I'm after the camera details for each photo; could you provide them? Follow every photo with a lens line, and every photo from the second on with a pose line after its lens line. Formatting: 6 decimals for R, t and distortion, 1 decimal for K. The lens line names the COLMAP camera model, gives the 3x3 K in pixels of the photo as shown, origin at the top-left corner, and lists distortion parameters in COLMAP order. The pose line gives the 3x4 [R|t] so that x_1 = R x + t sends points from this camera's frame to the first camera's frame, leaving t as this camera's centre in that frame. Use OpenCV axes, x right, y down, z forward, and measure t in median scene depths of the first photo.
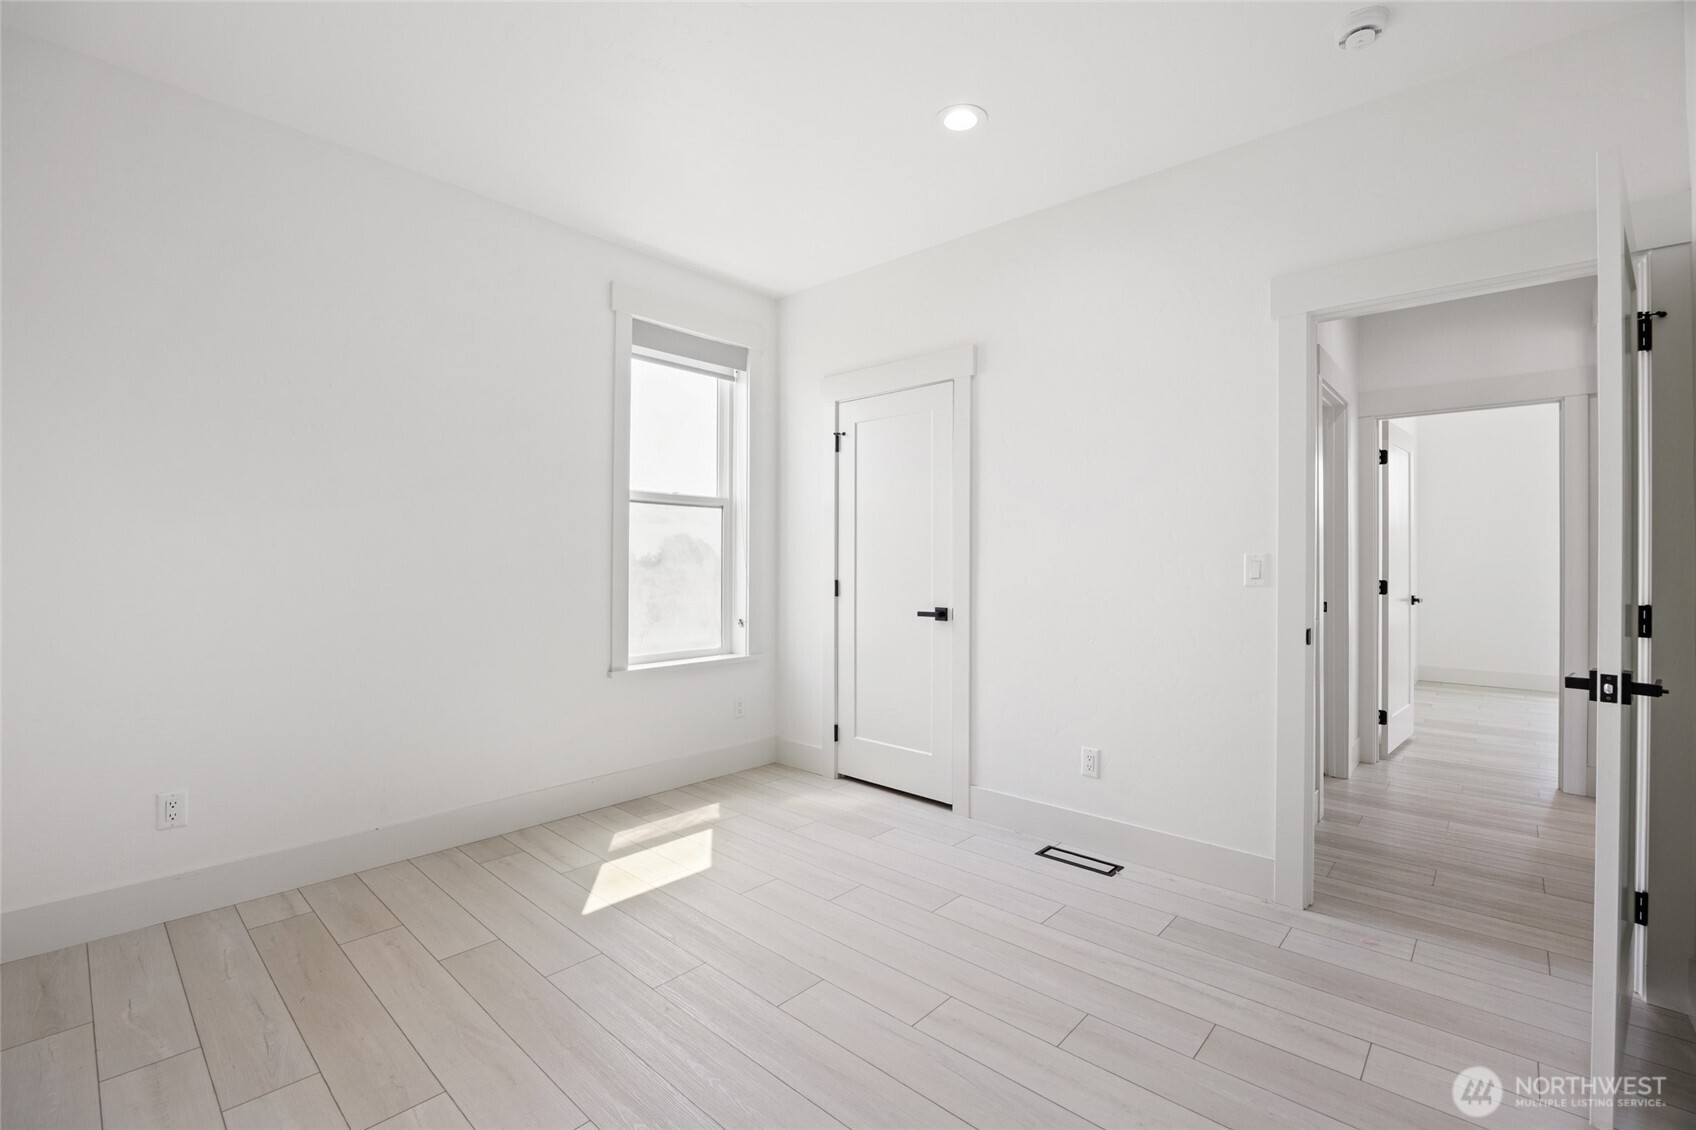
lens RADIAL K [[728.3, 0, 853.6], [0, 728.3, 571.3], [0, 0, 1]] dist [-0.017807, 0.000611]
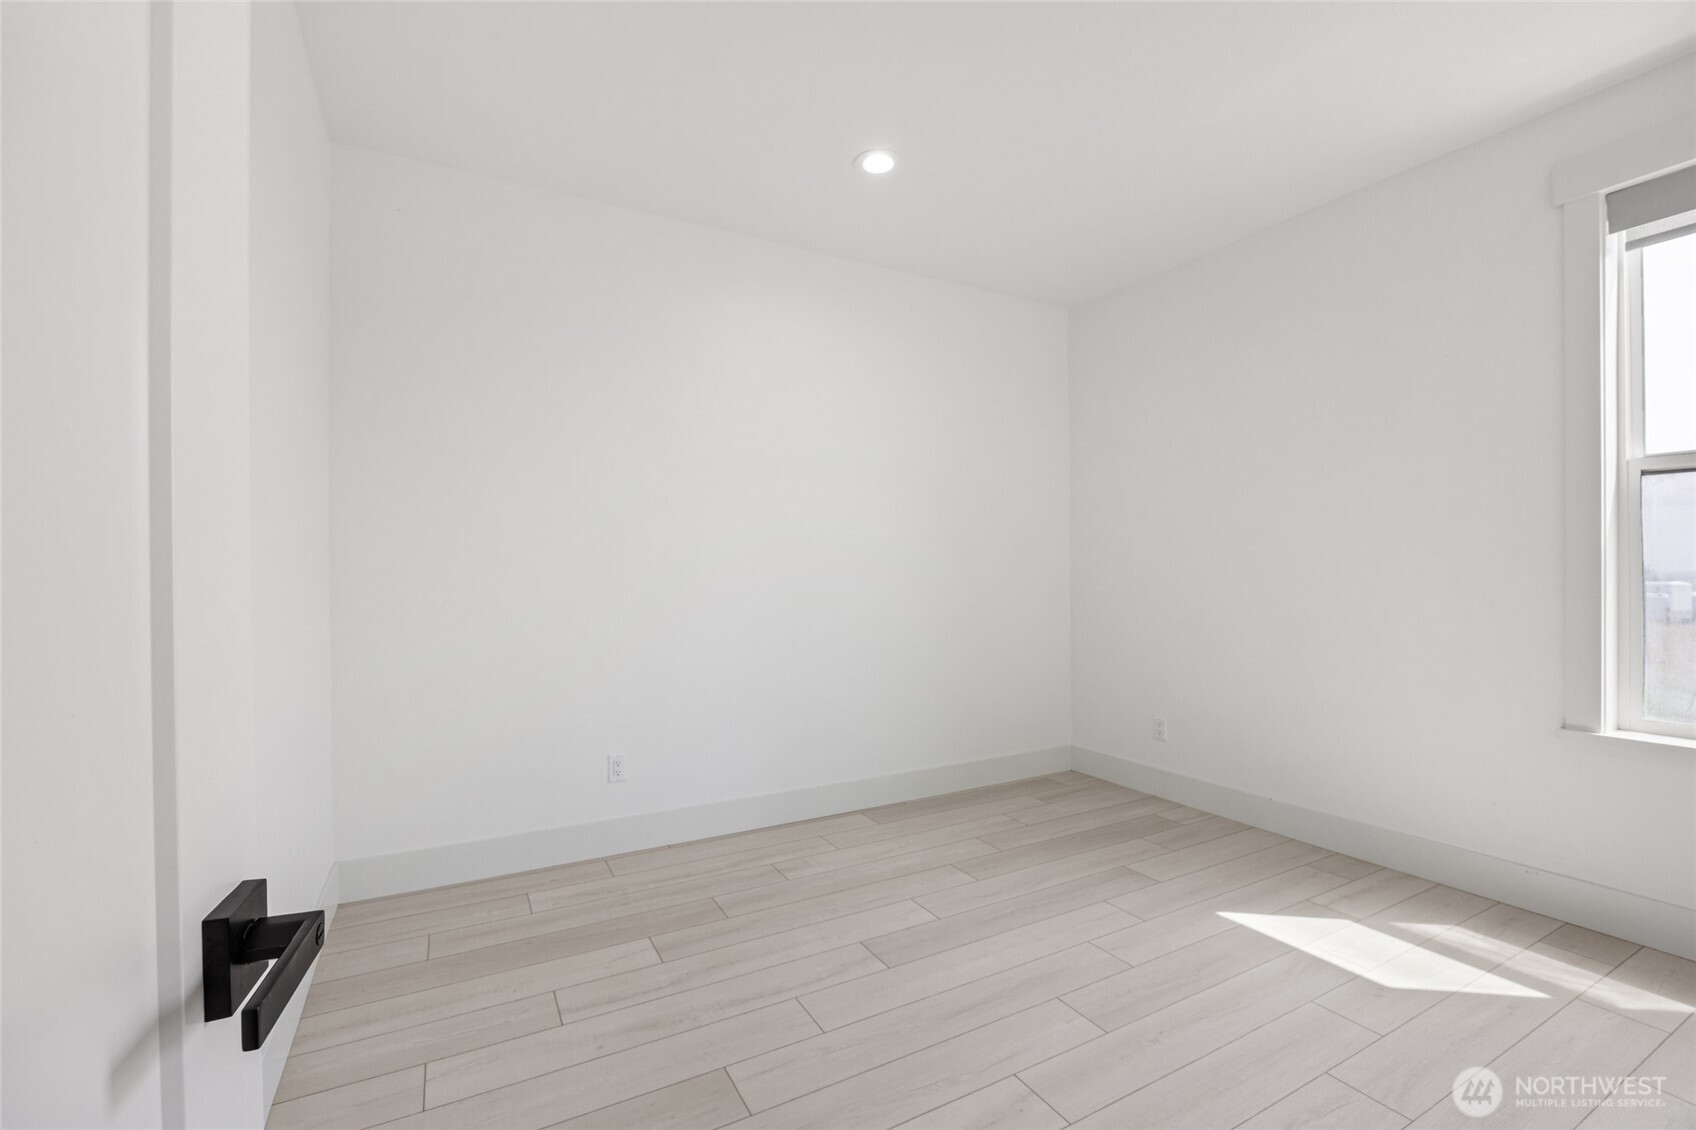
lens RADIAL K [[728.3, 0, 853.6], [0, 728.3, 571.3], [0, 0, 1]] dist [-0.017807, 0.000611]
pose [[-0.330230, -0.007943, -0.943867, 0.631744], [-0.007594, 0.999955, -0.005758, -0.004380], [0.943870, 0.005266, -0.330275, 0.683797]]
